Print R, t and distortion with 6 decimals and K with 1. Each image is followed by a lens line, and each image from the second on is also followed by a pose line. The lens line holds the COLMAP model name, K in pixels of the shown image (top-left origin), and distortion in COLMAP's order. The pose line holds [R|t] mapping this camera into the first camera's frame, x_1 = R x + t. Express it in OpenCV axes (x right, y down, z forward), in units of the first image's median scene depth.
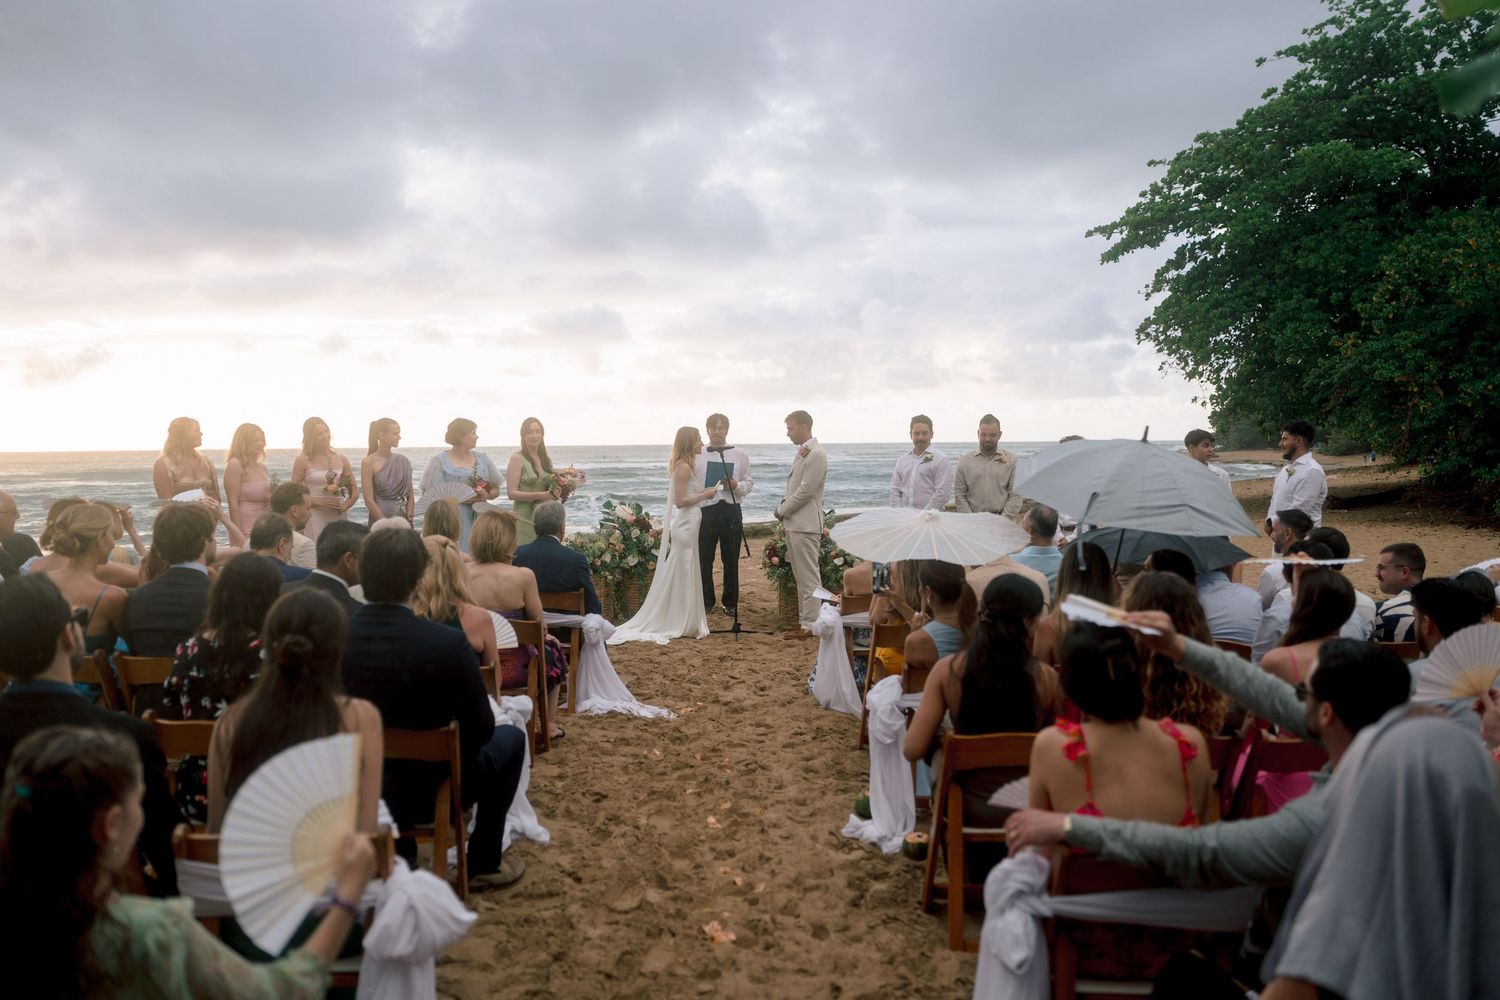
lens RADIAL K [[1231.1, 0, 750.0], [0, 1231.1, 500.0], [0, 0, 1]] dist [-0.004066, -0.009027]
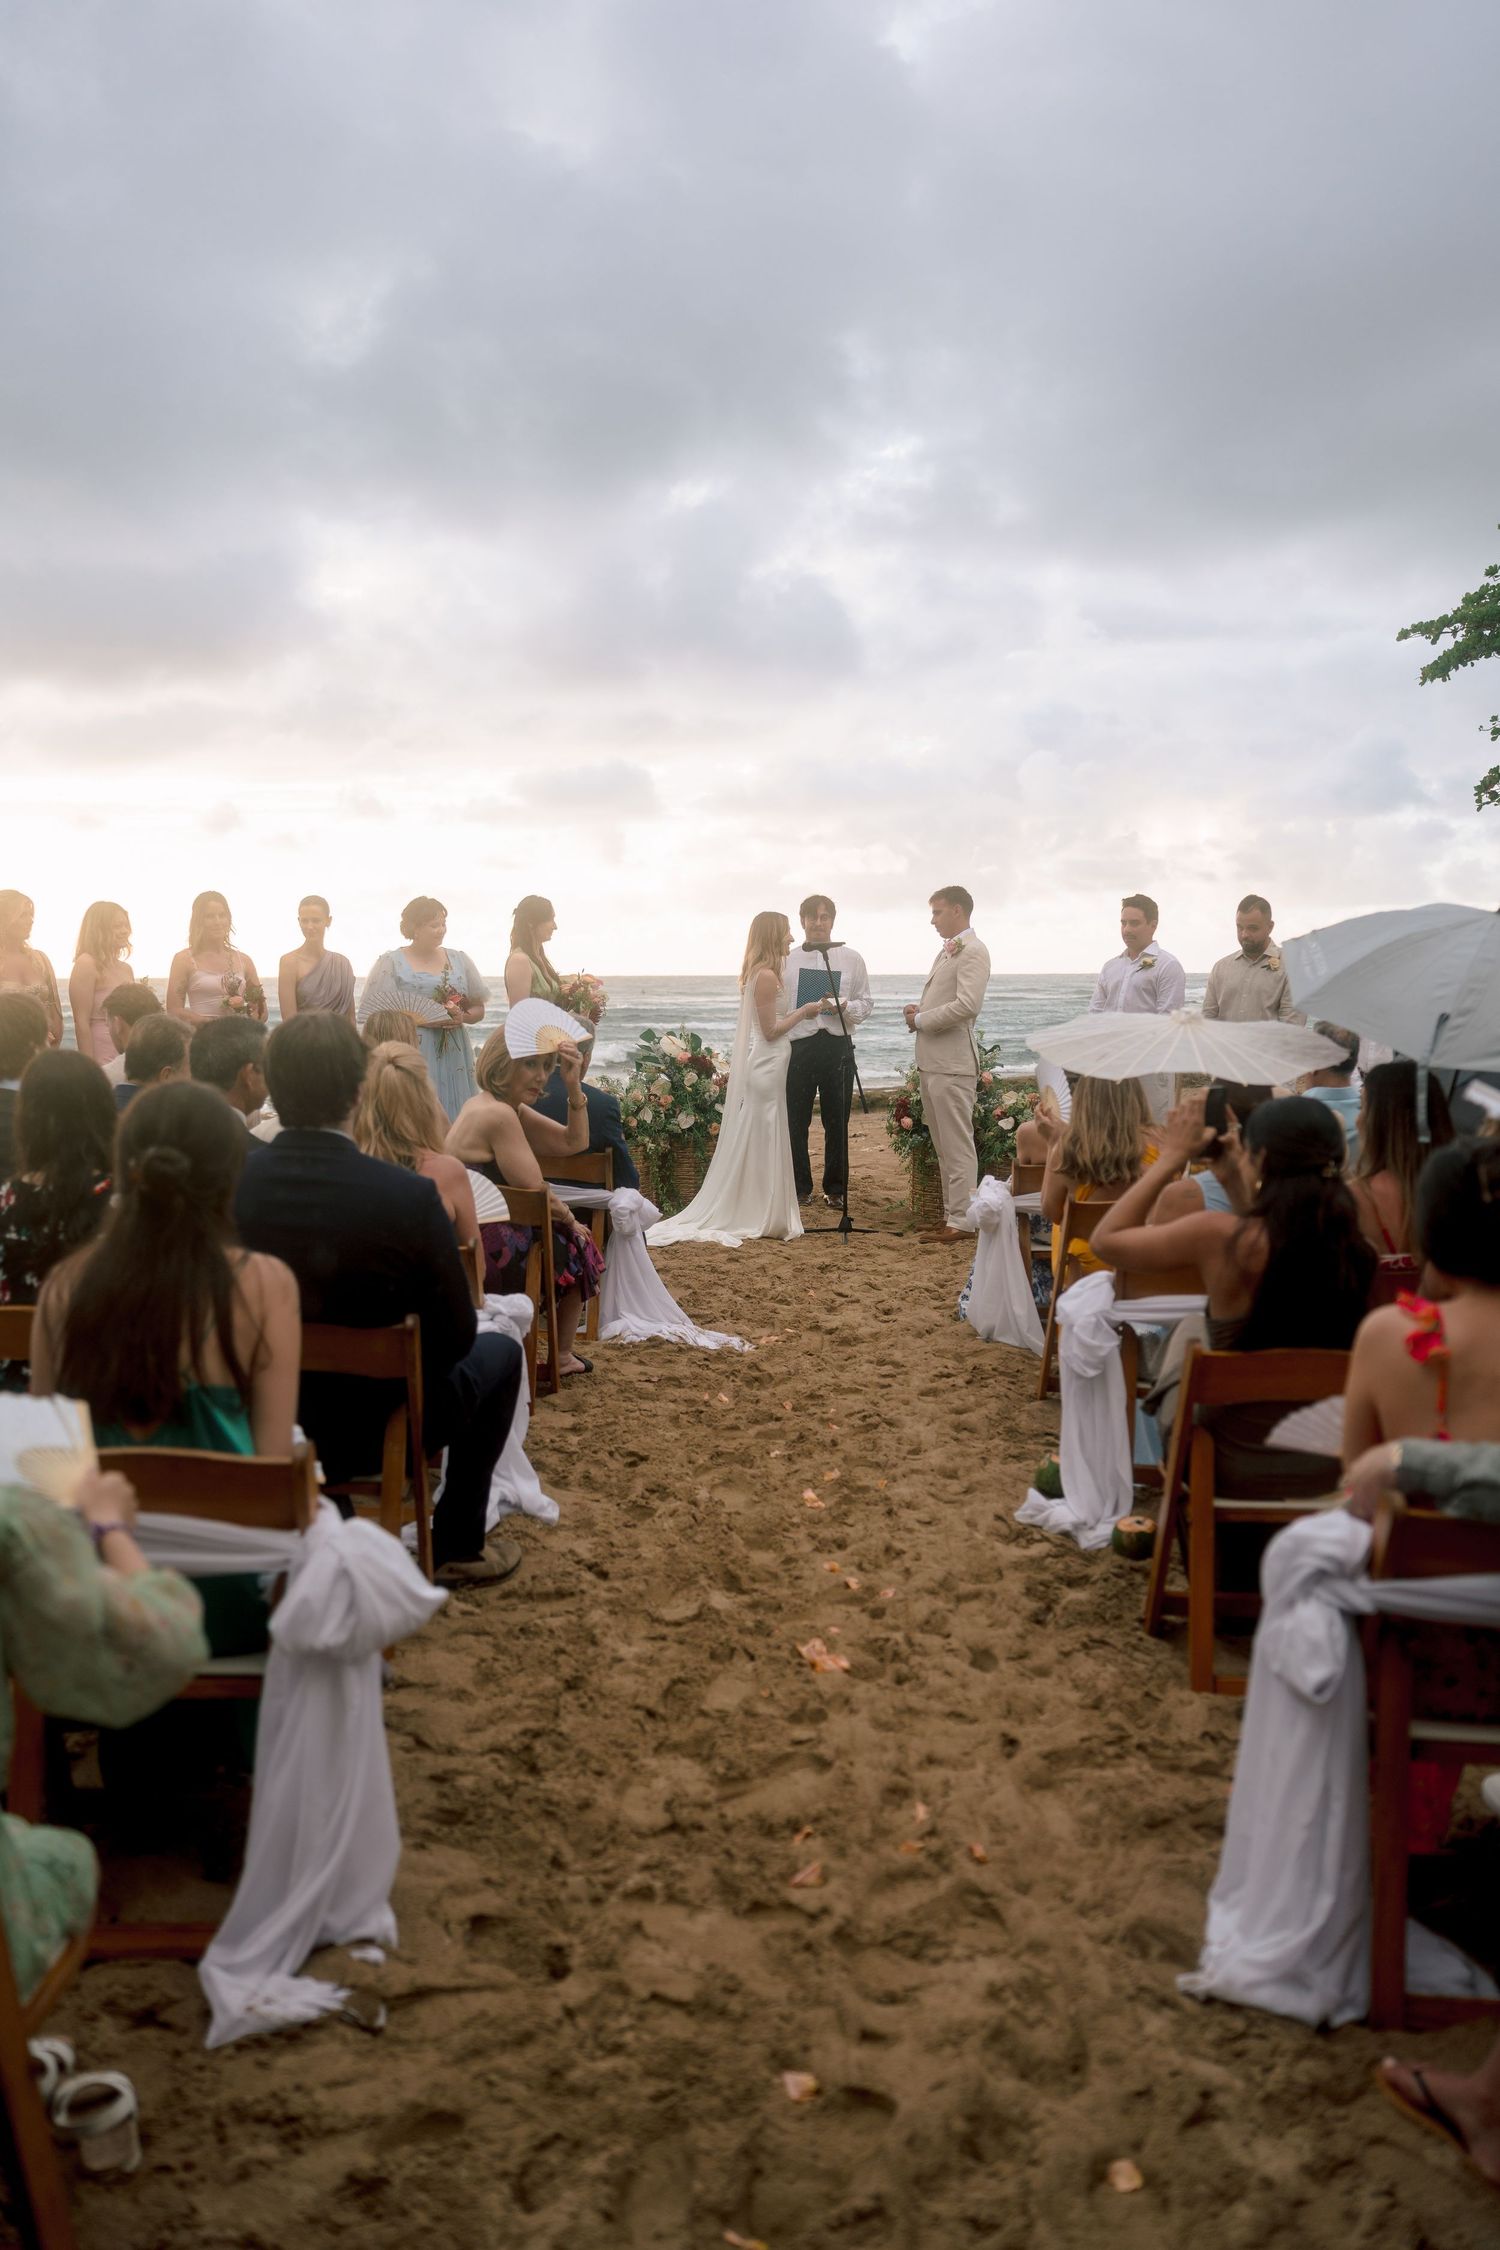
lens RADIAL K [[1883.3, 0, 750.0], [0, 1883.3, 1125.0], [0, 0, 1]] dist [-0.001545, 0.001692]
pose [[0.998196, 0.008361, -0.059459, -0.004319], [-0.006216, 0.999327, 0.036163, 0.024574], [0.059722, -0.035728, 0.997575, 0.020785]]
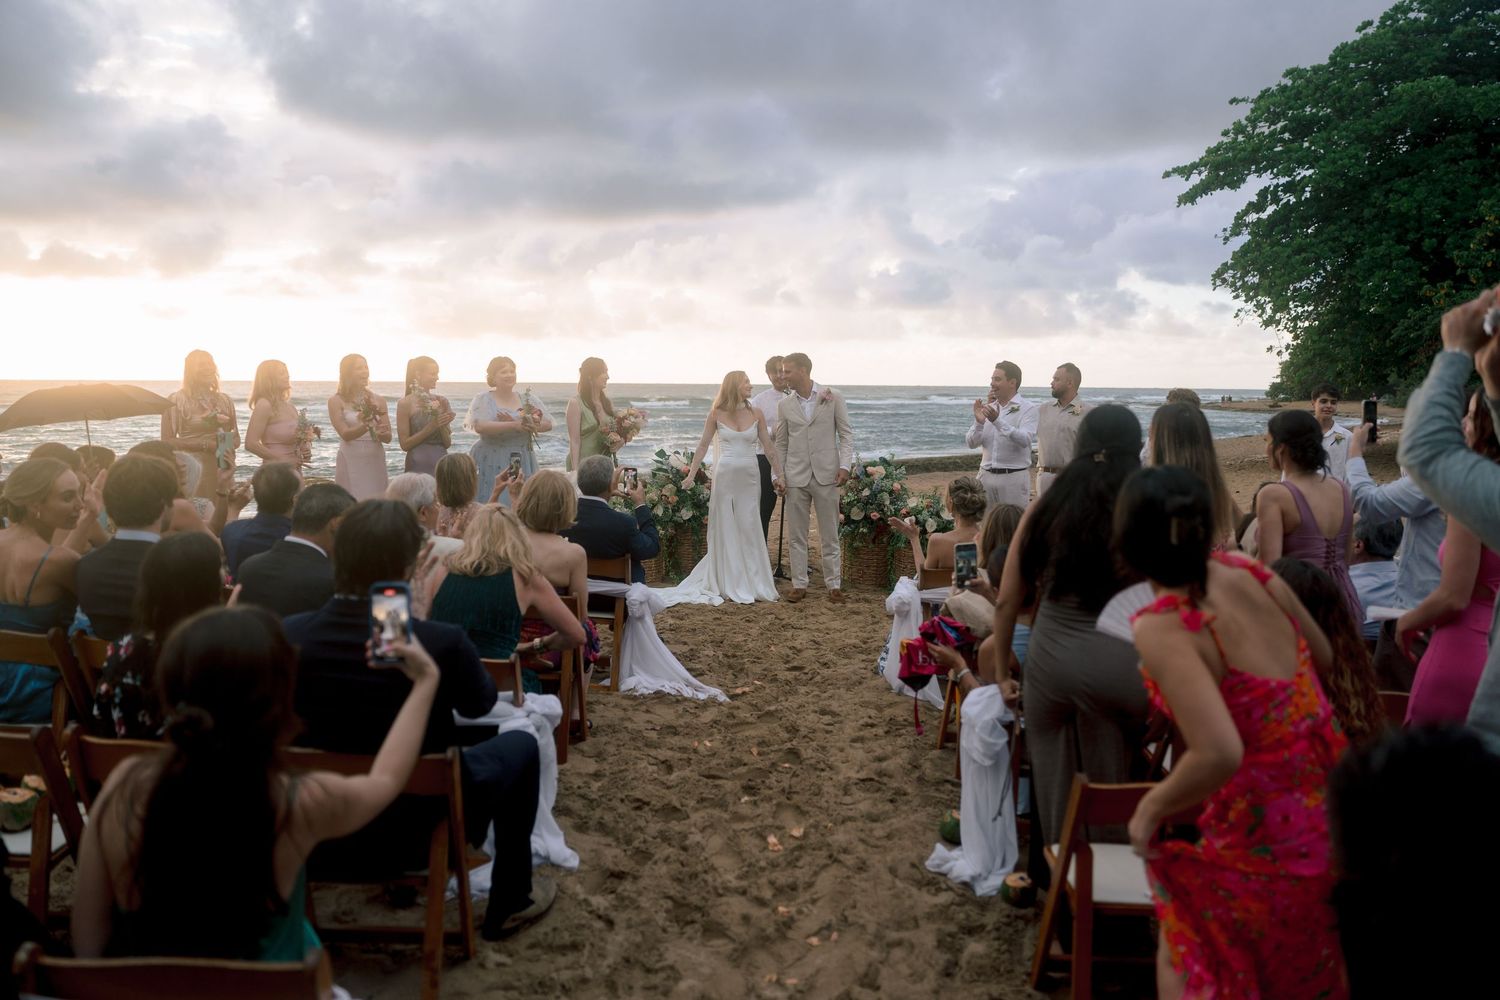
lens RADIAL K [[1226.9, 0, 750.0], [0, 1226.9, 500.0], [0, 0, 1]] dist [-0.008205, 0.006779]
pose [[0.998722, 0.022791, -0.045107, -0.009524], [-0.020593, 0.998606, 0.048607, -0.011893], [0.046151, -0.047616, 0.997799, 0.126104]]
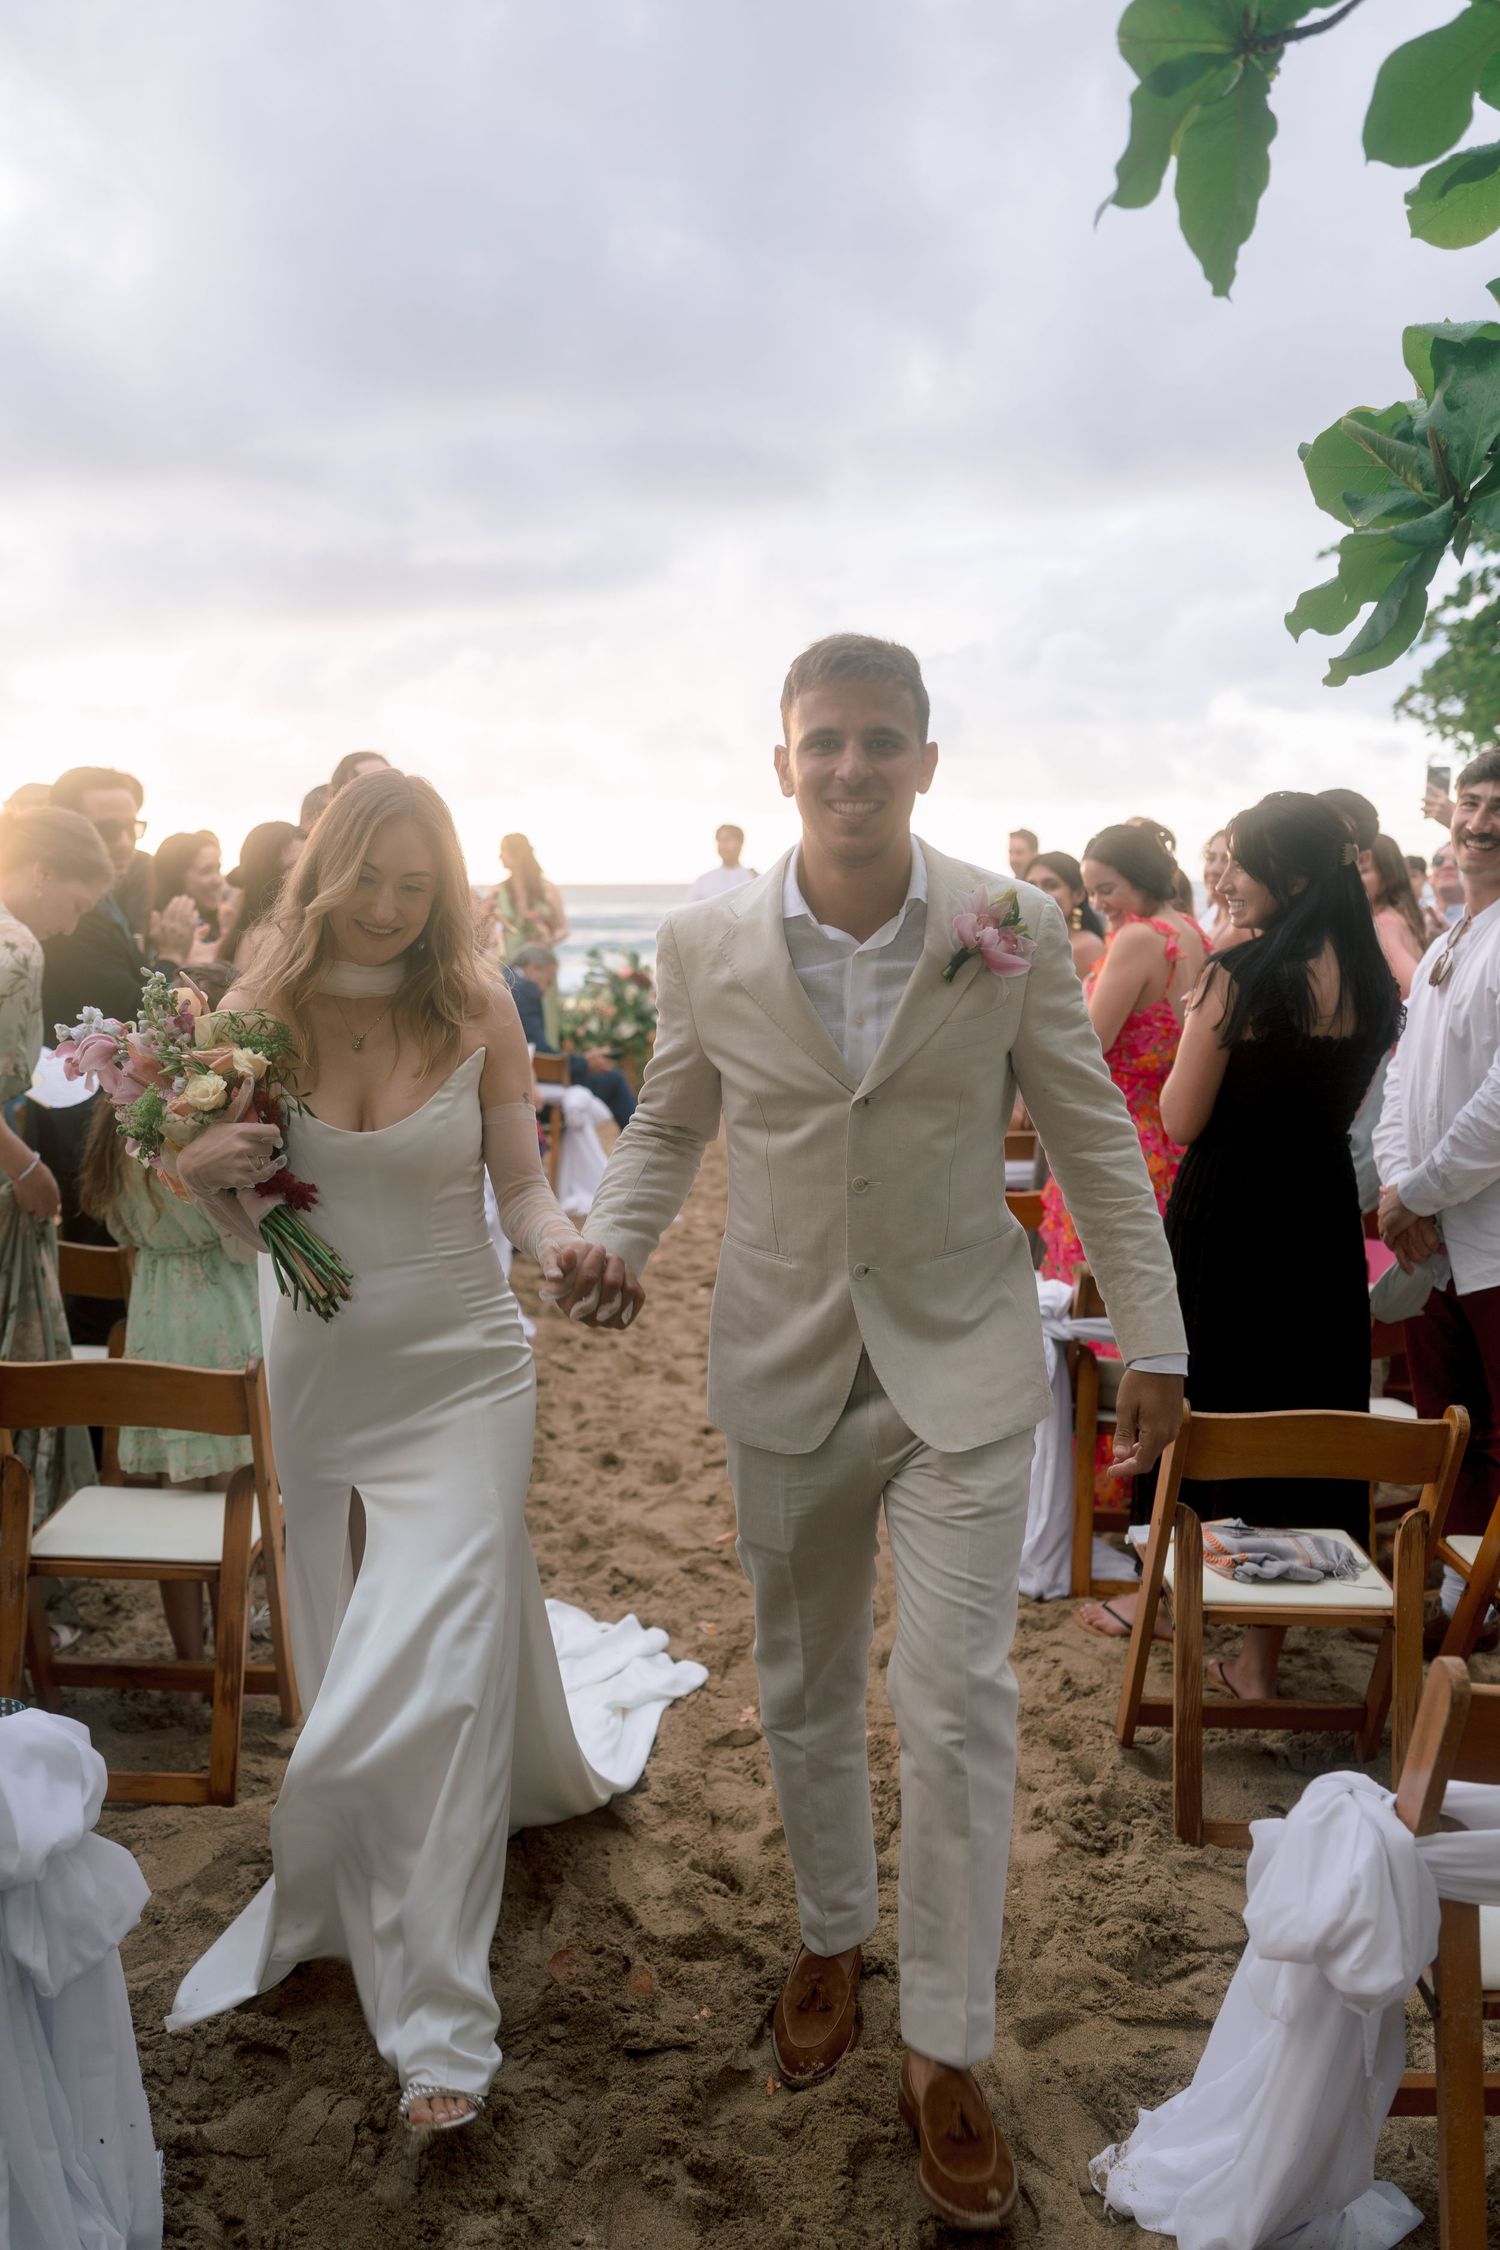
lens RADIAL K [[1883.3, 0, 750.0], [0, 1883.3, 1125.0], [0, 0, 1]] dist [-0.001545, 0.001692]
pose [[0.999626, 0.007217, -0.026383, 0.011539], [-0.004969, 0.996429, 0.084285, 0.017686], [0.026897, -0.084122, 0.996092, -0.185581]]
